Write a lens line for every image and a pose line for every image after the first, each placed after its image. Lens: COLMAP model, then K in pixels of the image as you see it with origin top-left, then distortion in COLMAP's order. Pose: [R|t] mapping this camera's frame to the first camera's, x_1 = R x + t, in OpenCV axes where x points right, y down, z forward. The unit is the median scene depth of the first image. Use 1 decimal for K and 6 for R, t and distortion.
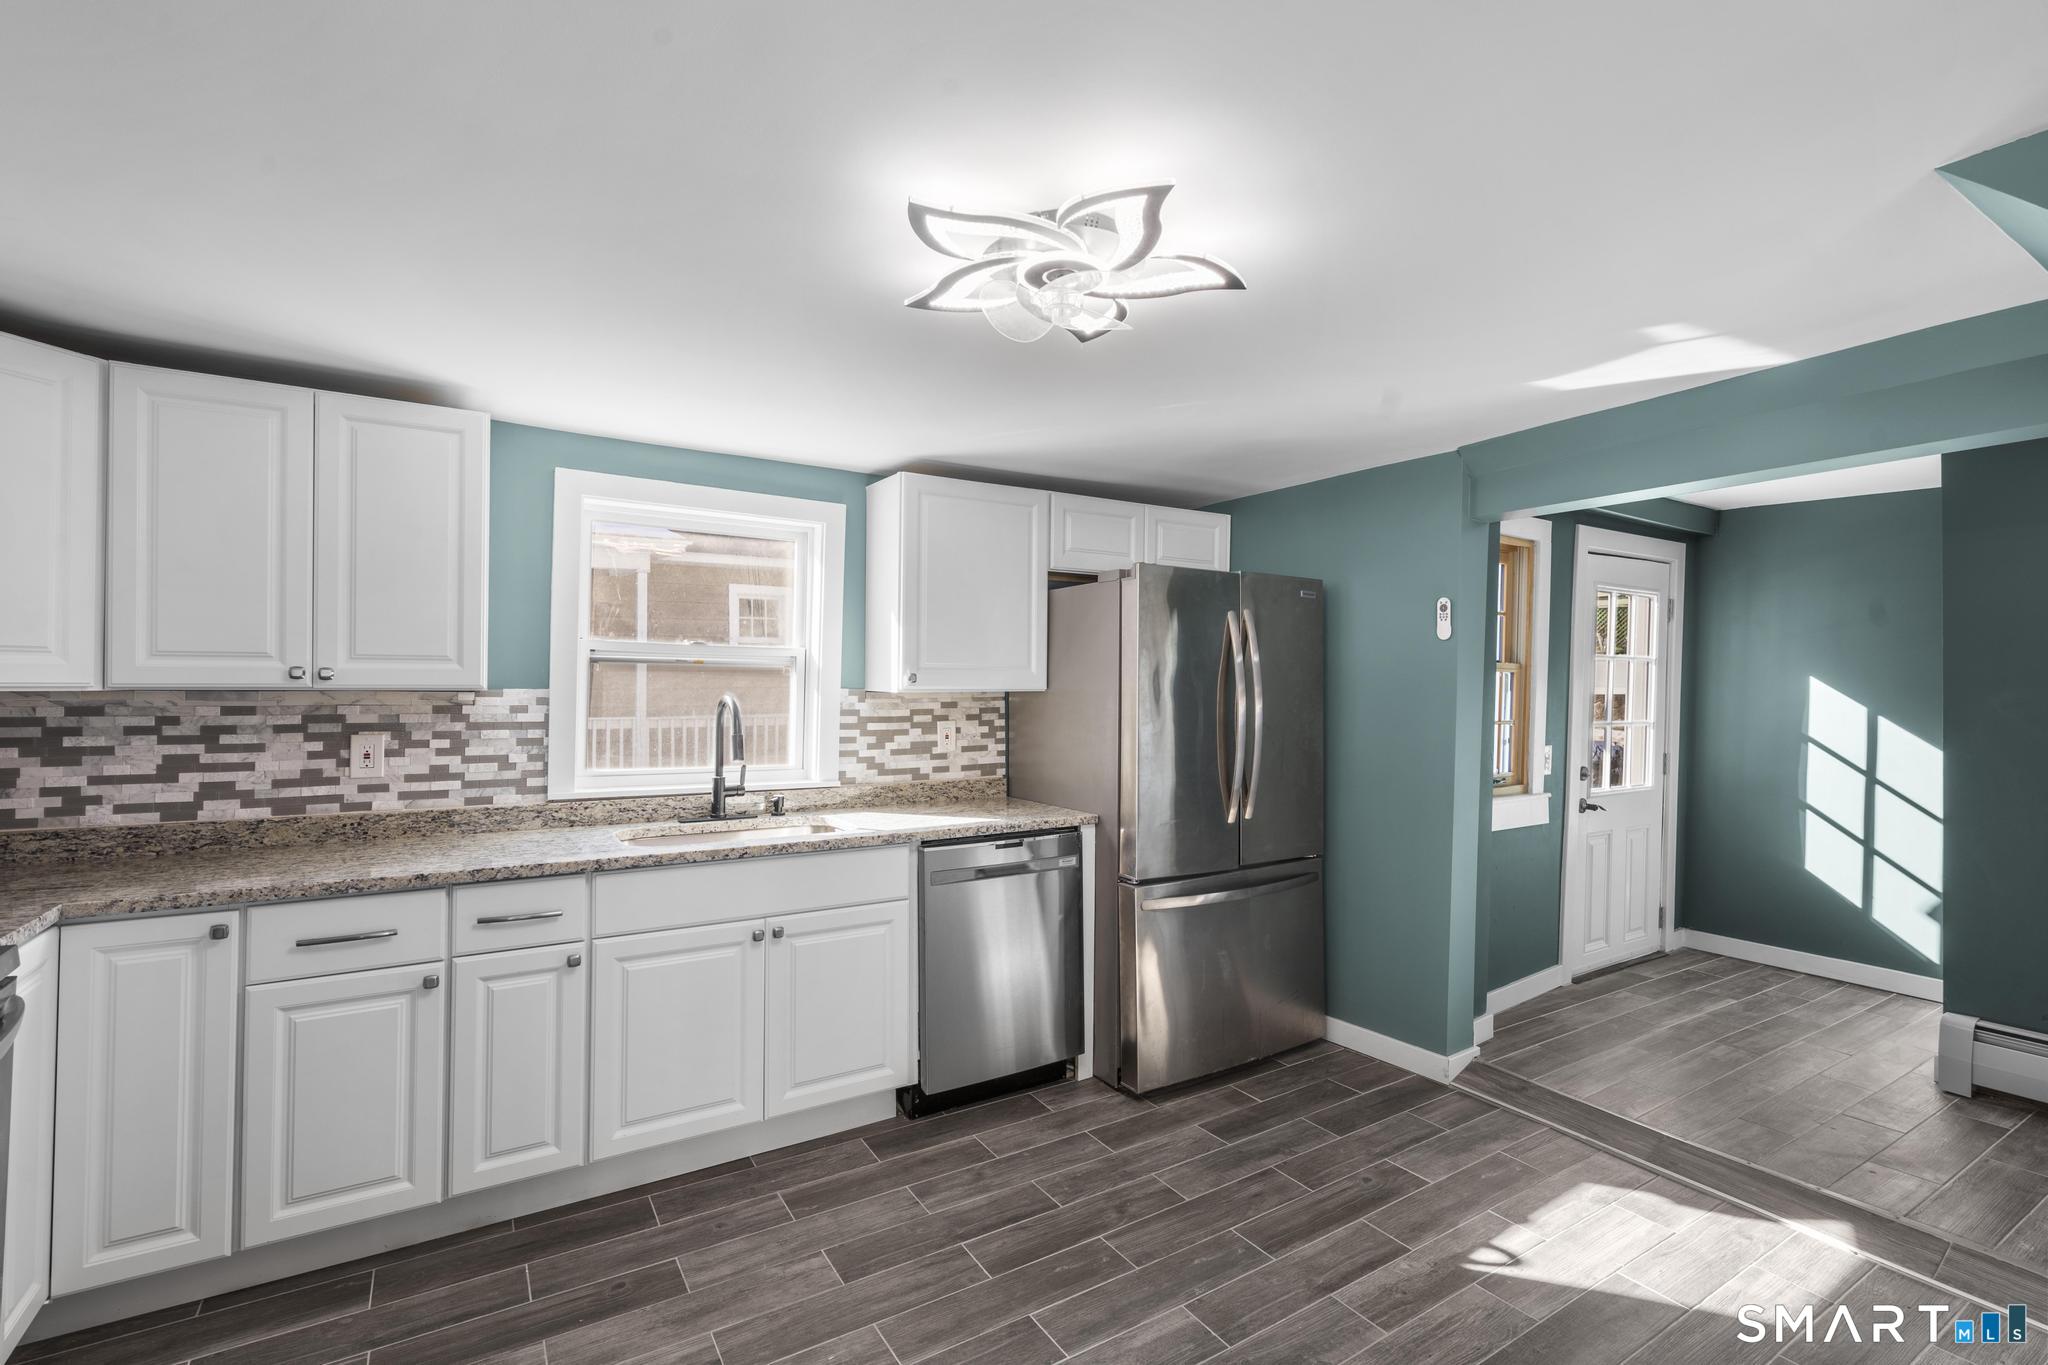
lens RADIAL K [[923.8, 0, 1024.5], [0, 923.8, 676.0], [0, 0, 1]] dist [-0.007149, 0.005008]
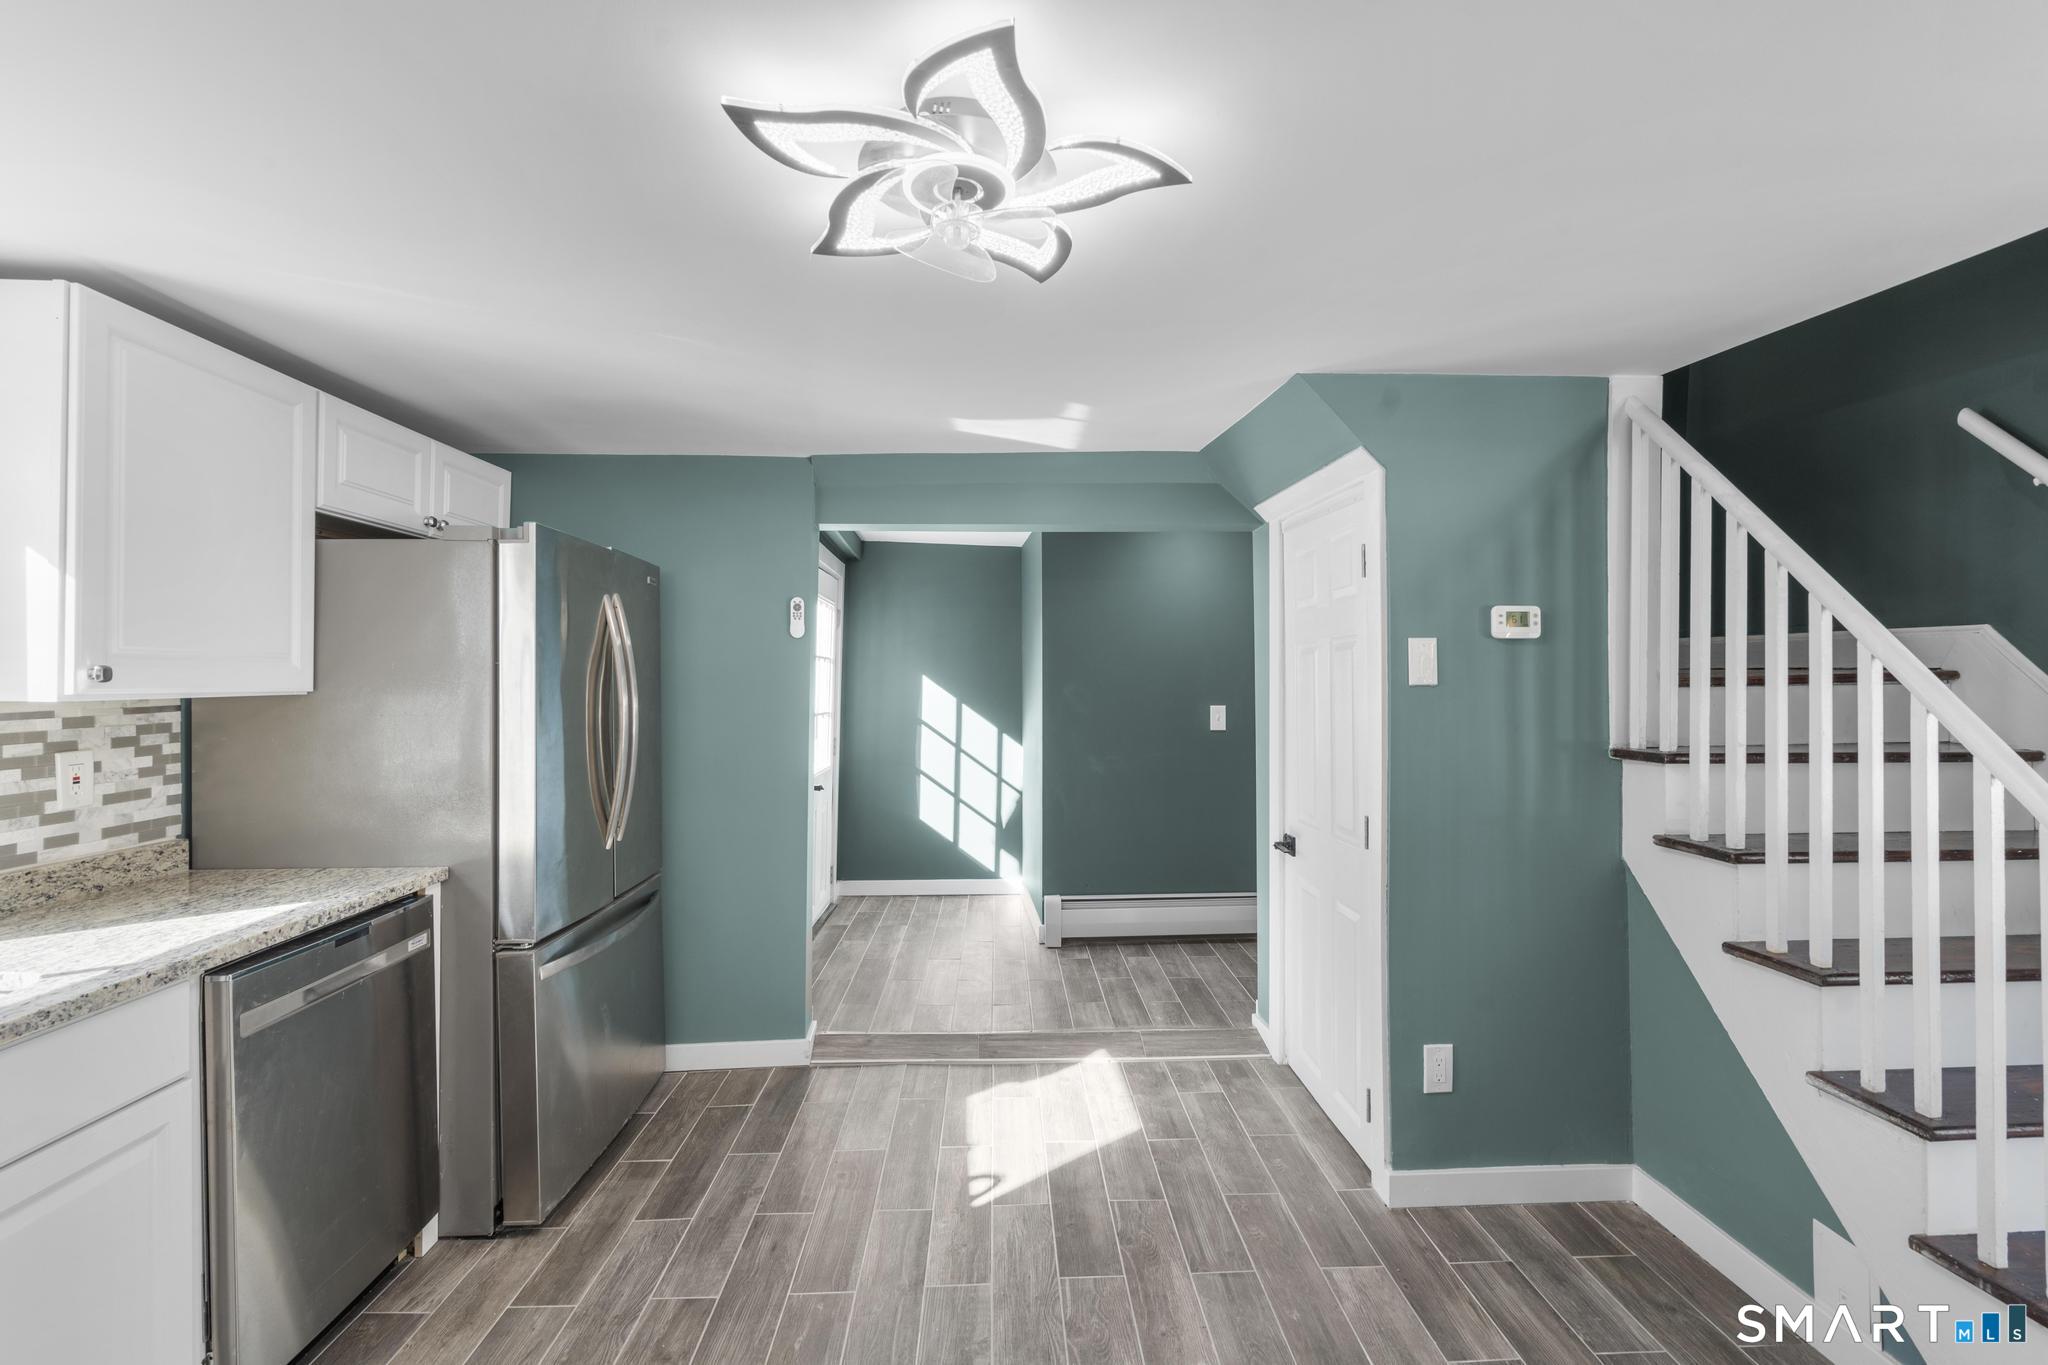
lens RADIAL K [[923.8, 0, 1024.5], [0, 923.8, 676.0], [0, 0, 1]] dist [-0.007149, 0.005008]
pose [[0.491906, 0.000240, 0.870649, -0.333419], [-0.004578, 0.999987, 0.002311, -0.000380], [-0.870637, -0.005123, 0.491900, 0.277705]]
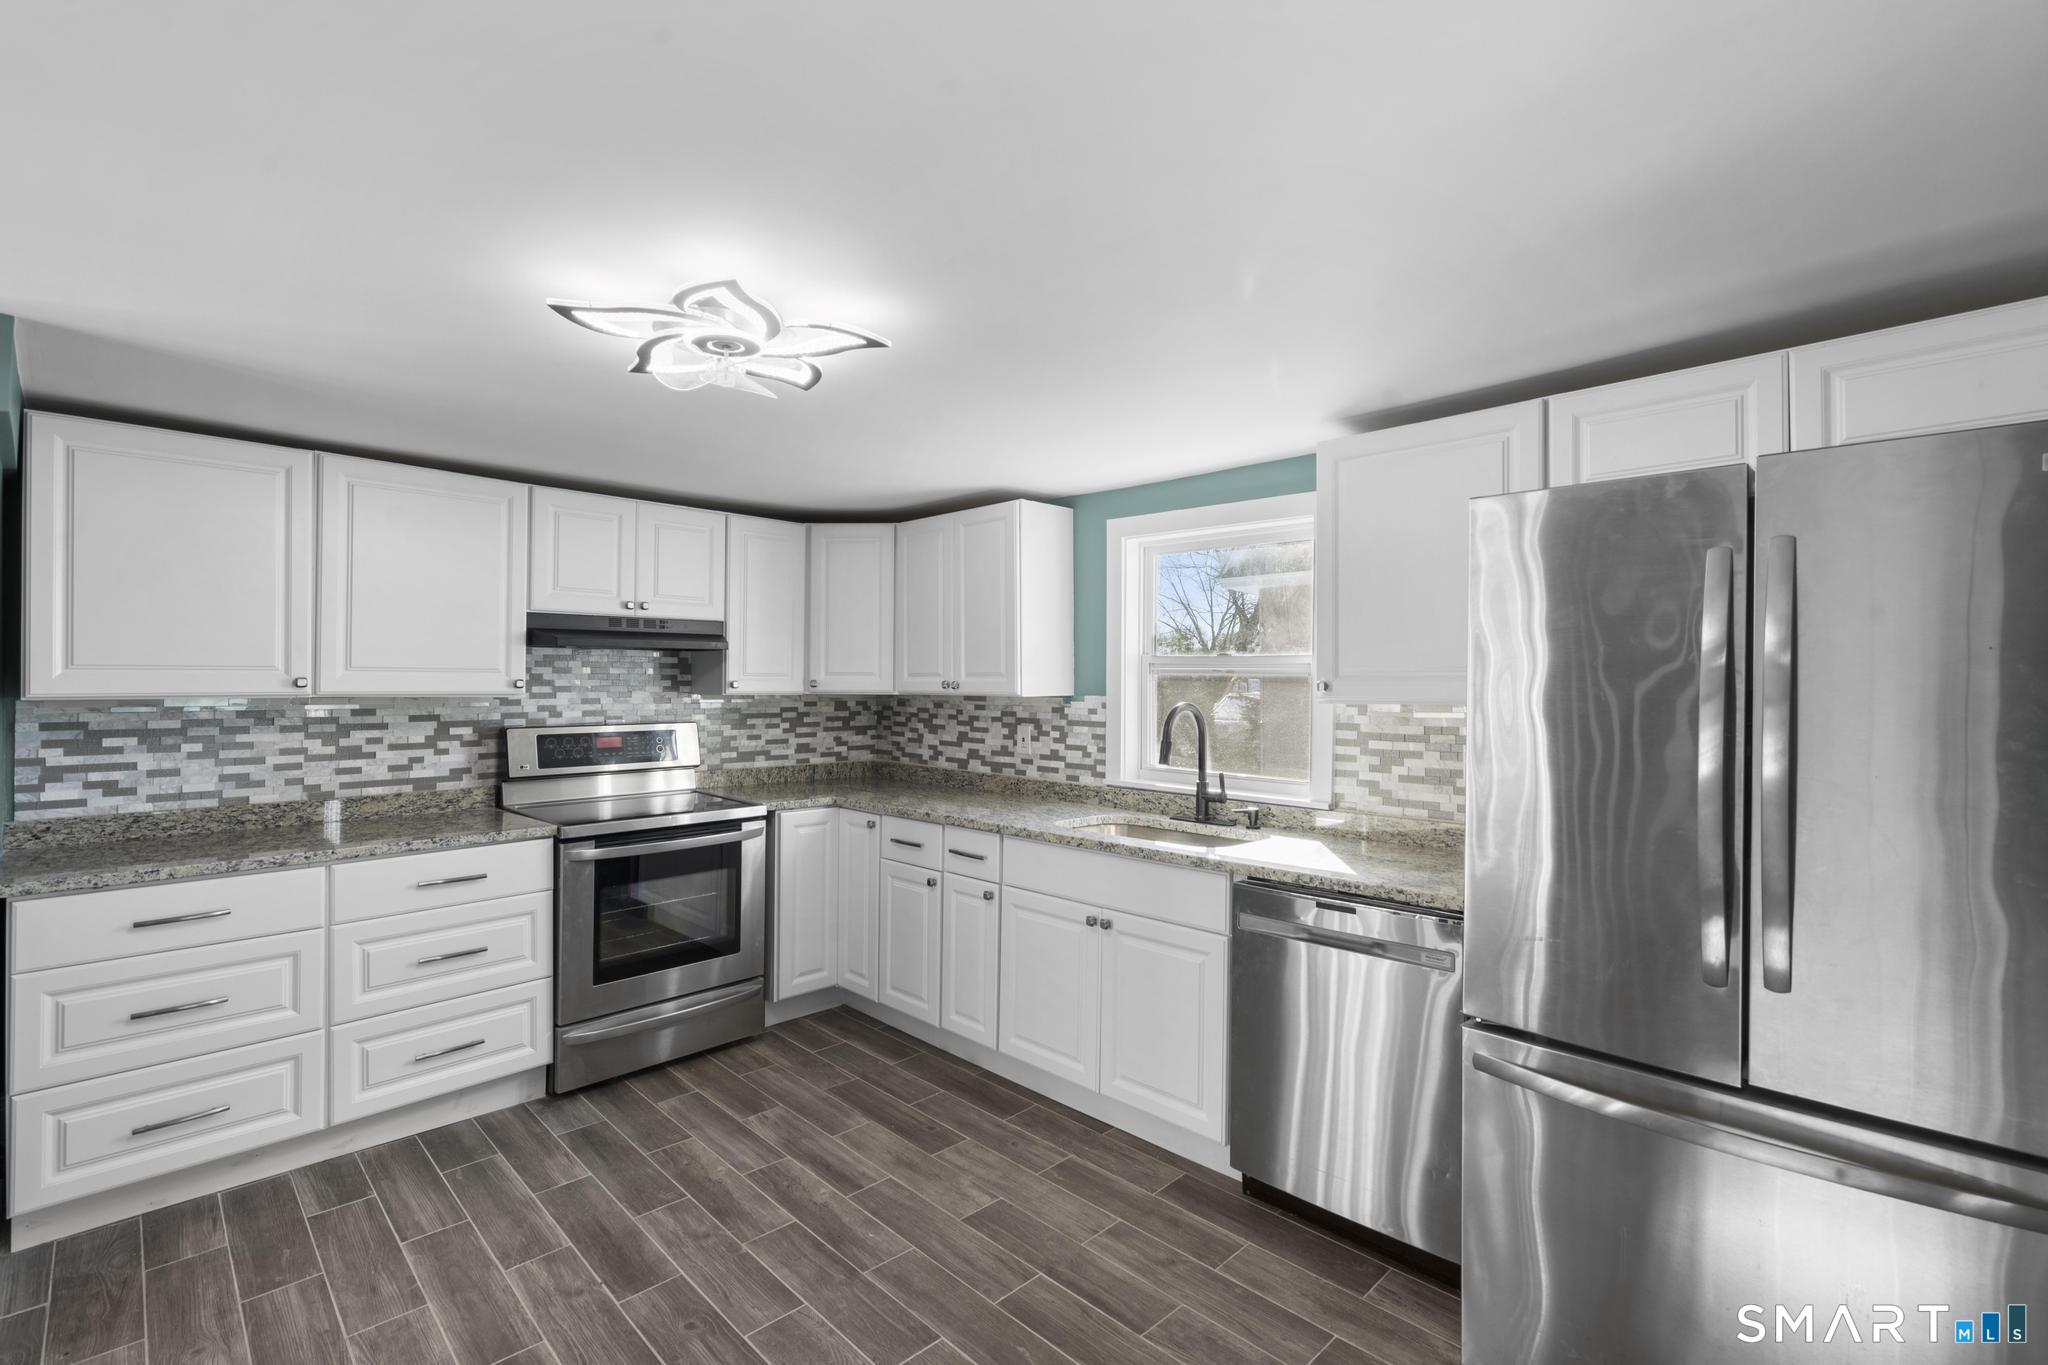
lens RADIAL K [[923.8, 0, 1024.5], [0, 923.8, 676.0], [0, 0, 1]] dist [-0.007149, 0.005008]
pose [[0.220458, -0.013379, -0.975305, 0.648788], [0.004402, 0.999909, -0.012721, 0.001990], [0.975386, -0.001489, 0.220497, 0.570328]]
